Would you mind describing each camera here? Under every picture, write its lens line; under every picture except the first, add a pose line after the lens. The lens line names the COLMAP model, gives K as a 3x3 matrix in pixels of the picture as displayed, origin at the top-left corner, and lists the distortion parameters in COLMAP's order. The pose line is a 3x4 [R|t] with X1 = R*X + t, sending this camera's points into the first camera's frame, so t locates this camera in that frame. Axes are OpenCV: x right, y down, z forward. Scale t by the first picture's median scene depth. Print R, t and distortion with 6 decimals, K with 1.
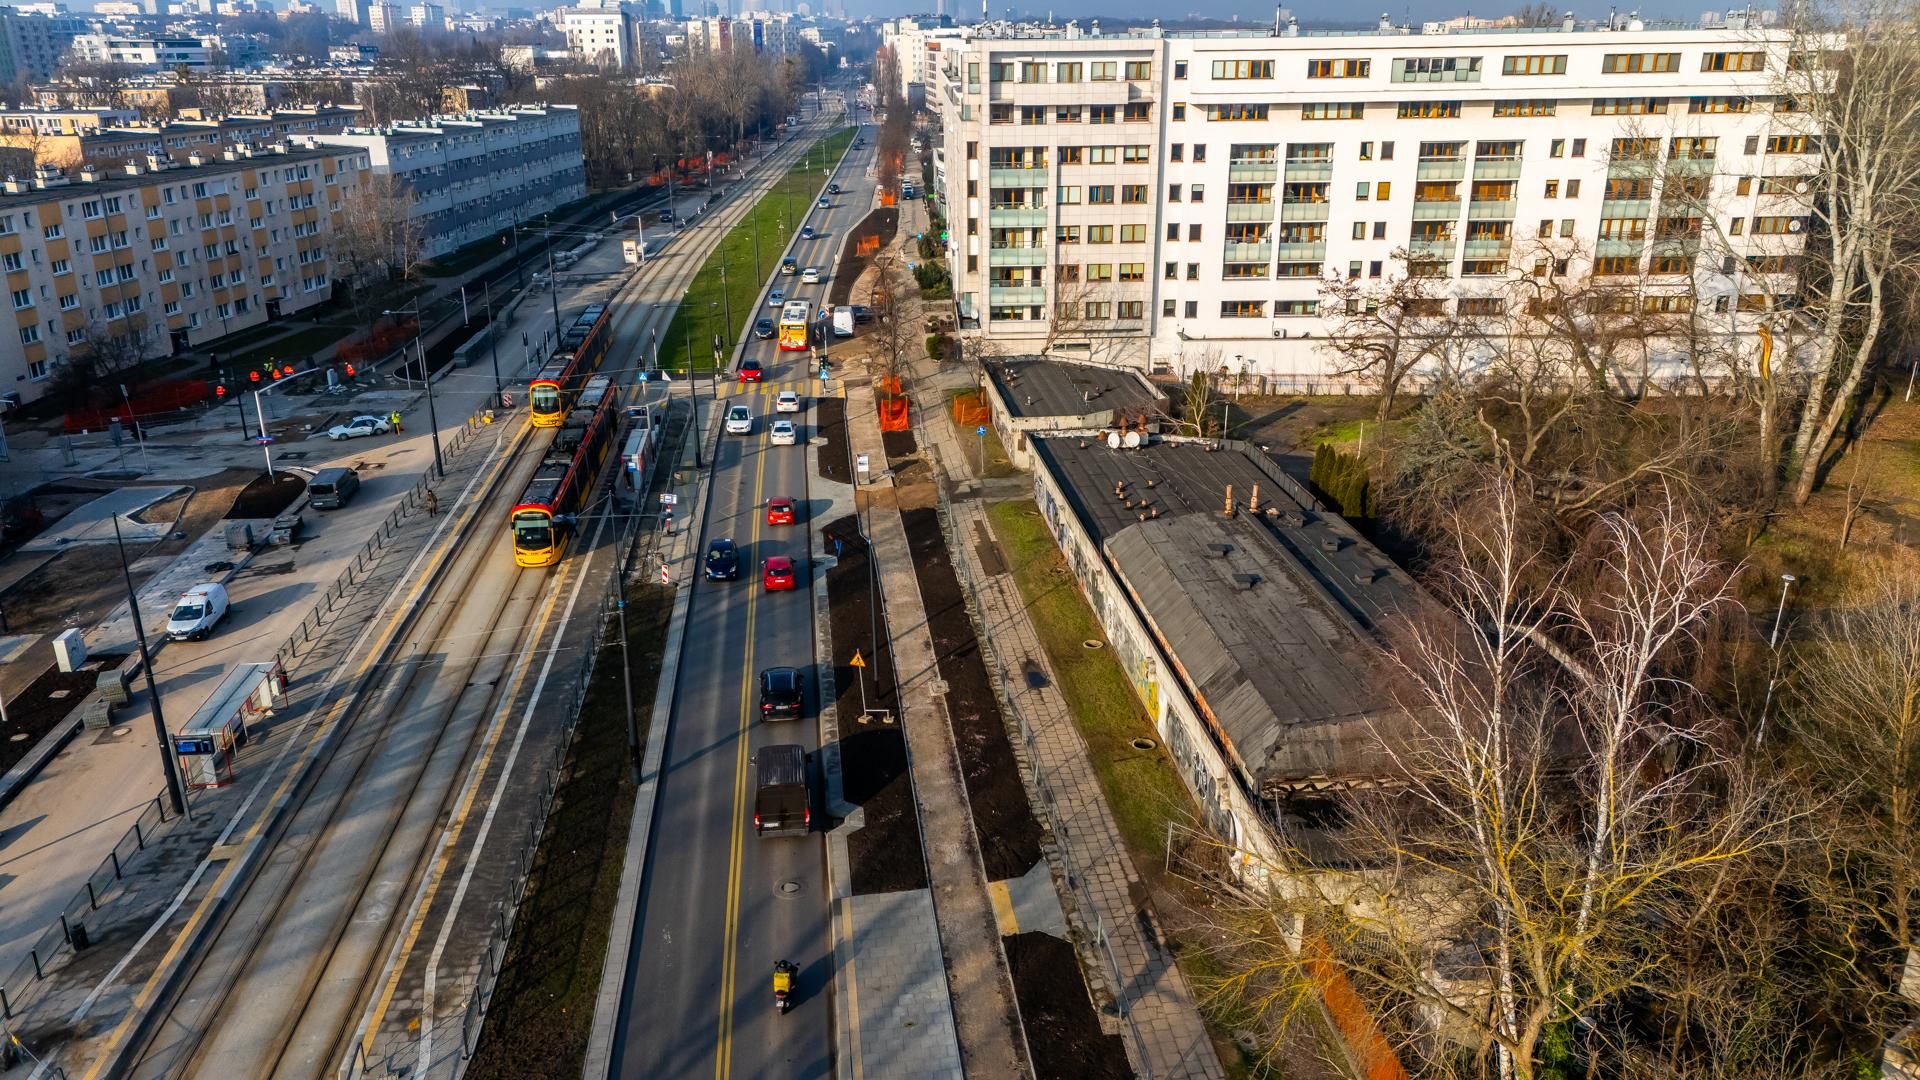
lens RADIAL K [[1397.2, 0, 962.3], [0, 1397.2, 546.2], [0, 0, 1]] dist [0.094702, -0.107337]
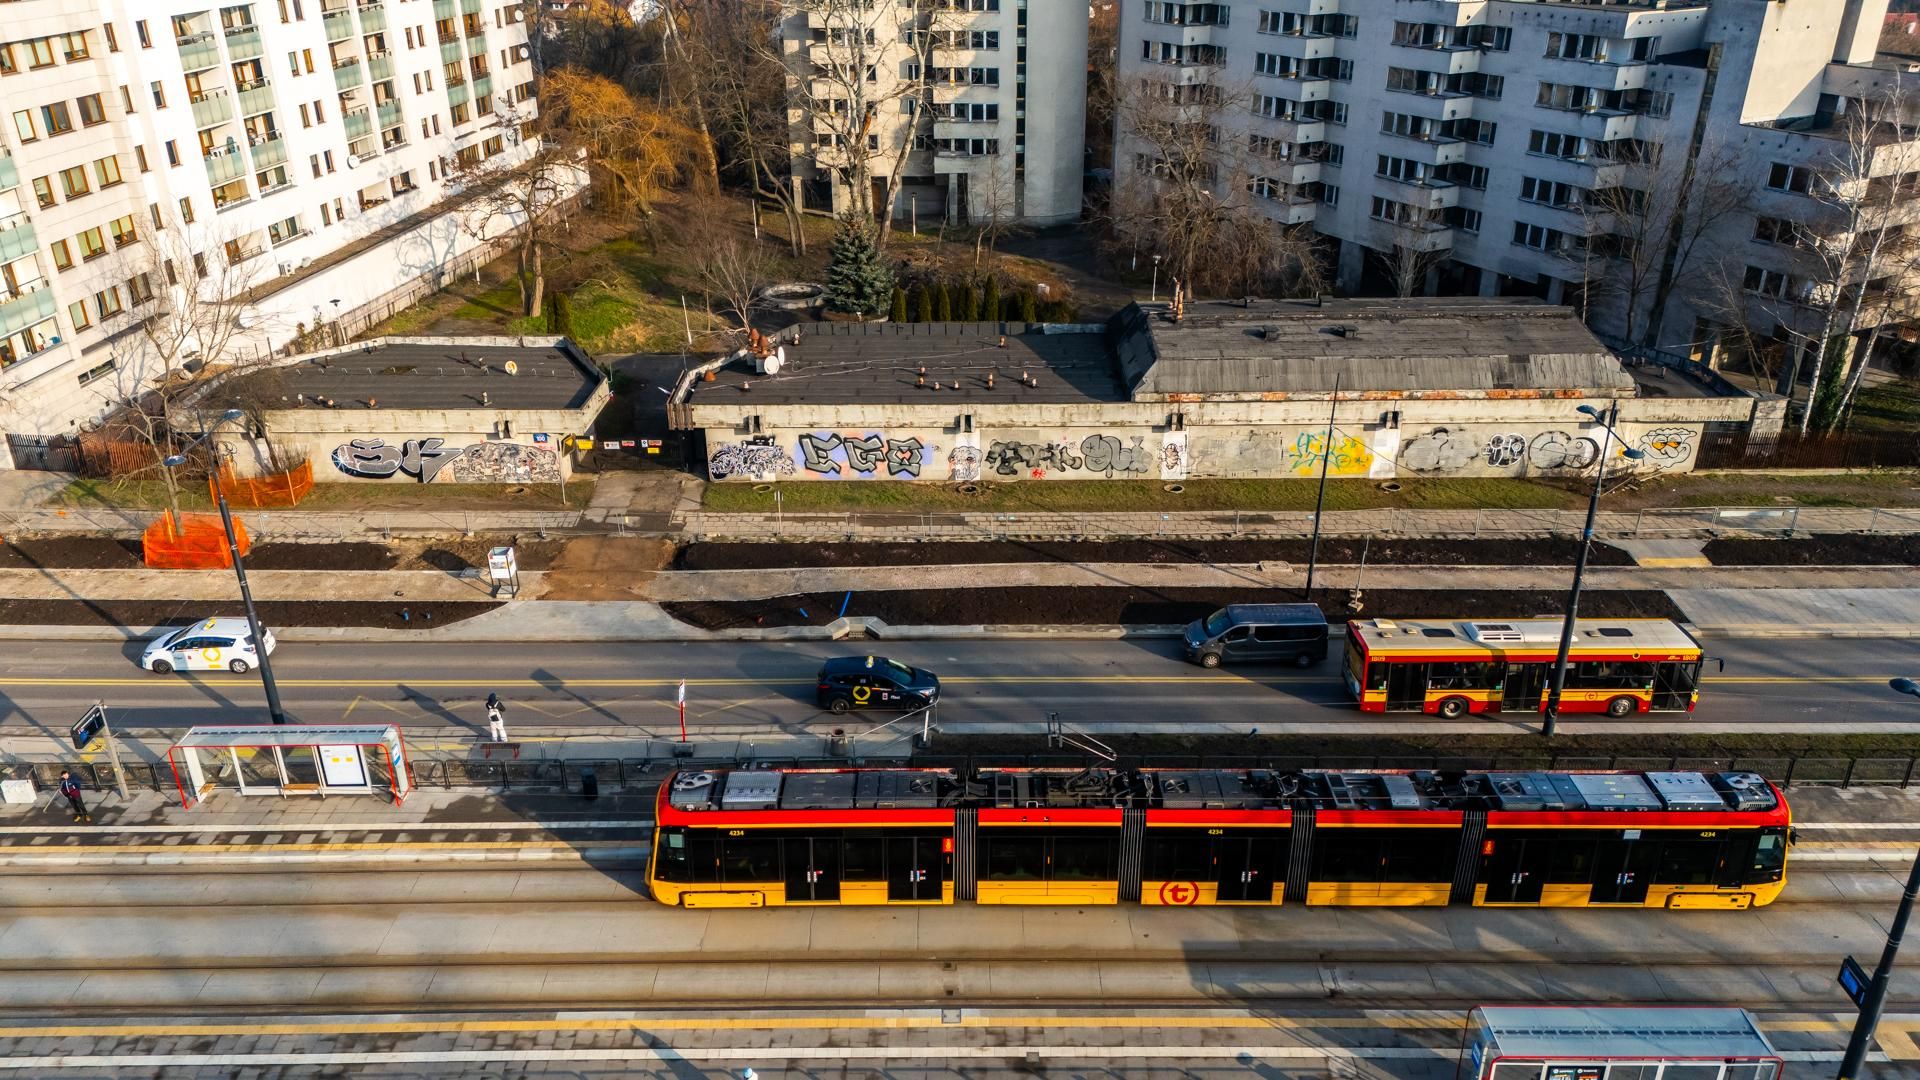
lens RADIAL K [[1370.3, 0, 981.6], [0, 1370.3, 573.4], [0, 0, 1]] dist [0.100166, -0.126232]
pose [[0.104831, -0.447496, 0.888120, -0.495578], [0.338407, 0.855799, 0.391265, -0.186701], [-0.935142, 0.259529, 0.241150, 0.543897]]
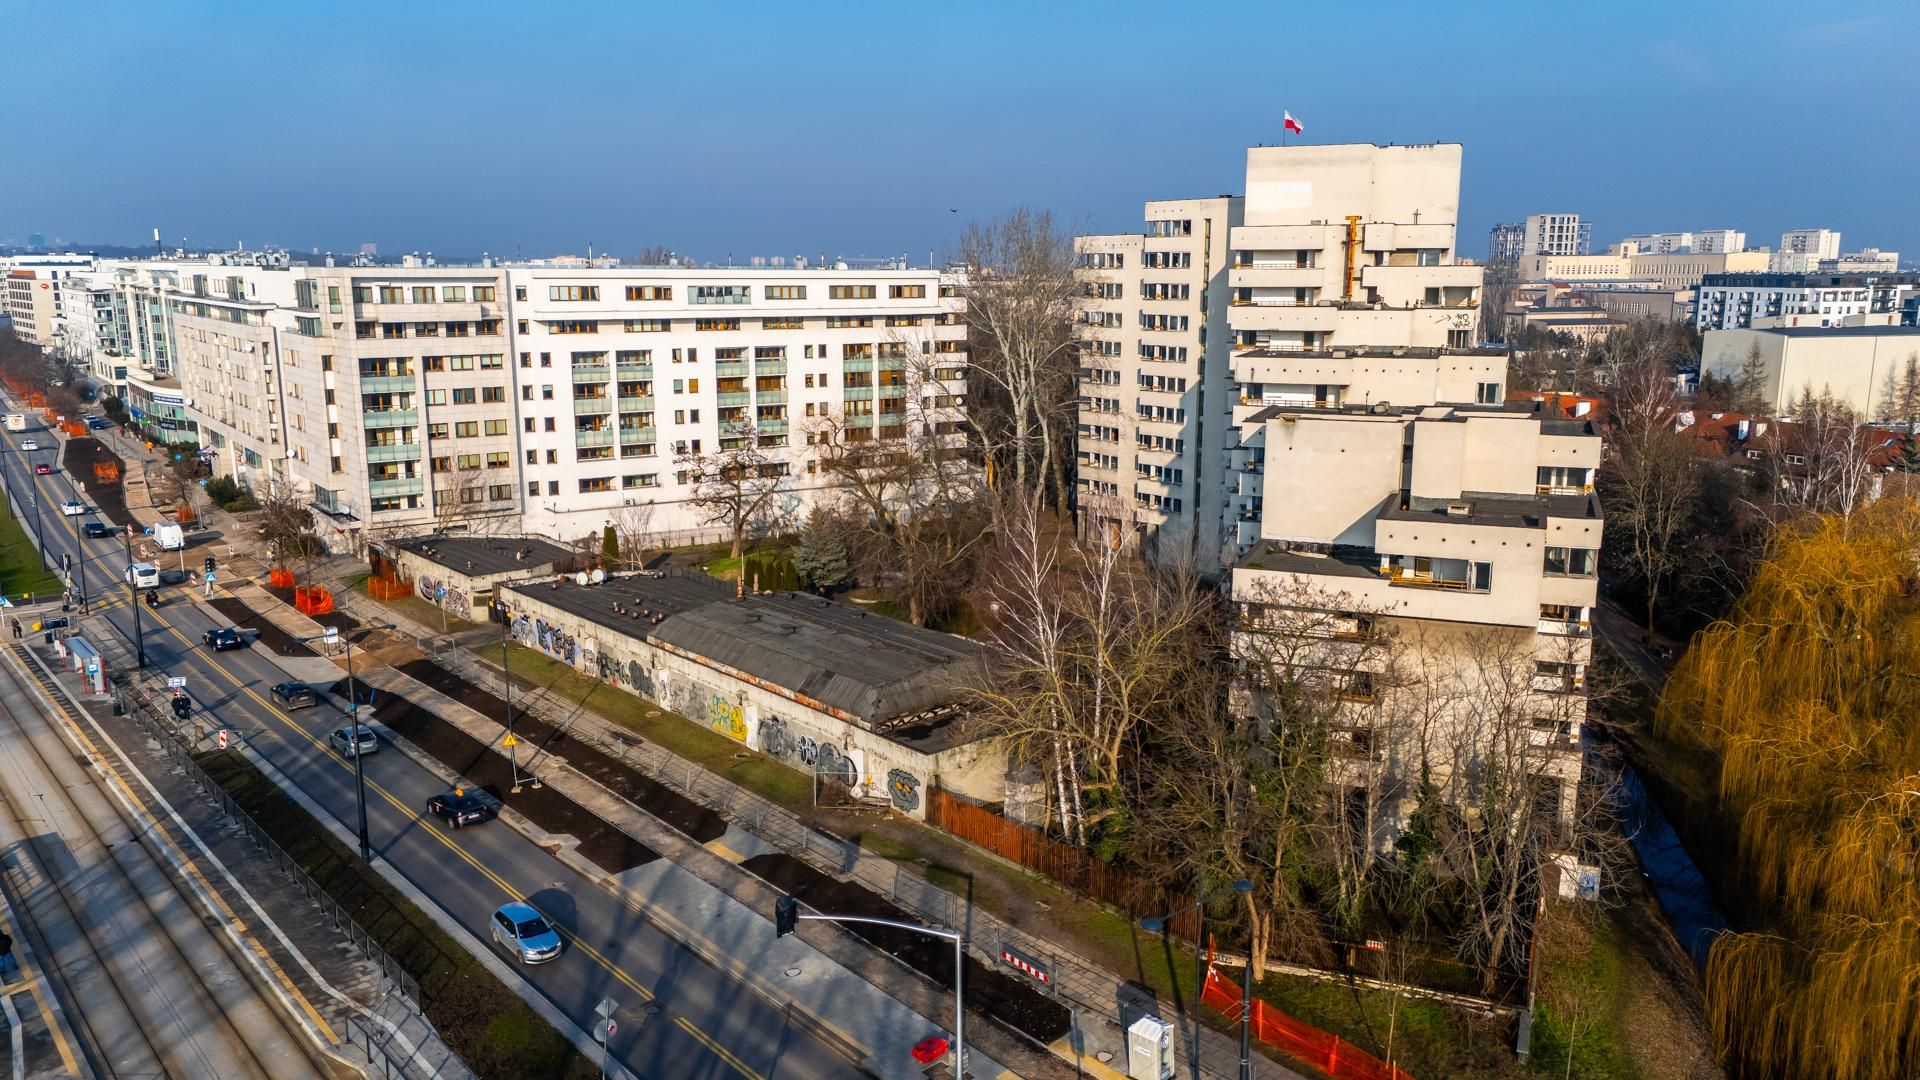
lens RADIAL K [[1397.2, 0, 962.3], [0, 1397.2, 546.2], [0, 0, 1]] dist [0.094702, -0.107337]
pose [[0.824541, -0.103818, 0.556197, -0.225724], [0.187321, 0.977674, -0.095206, 0.057514], [-0.533895, 0.182689, 0.825579, -0.151854]]
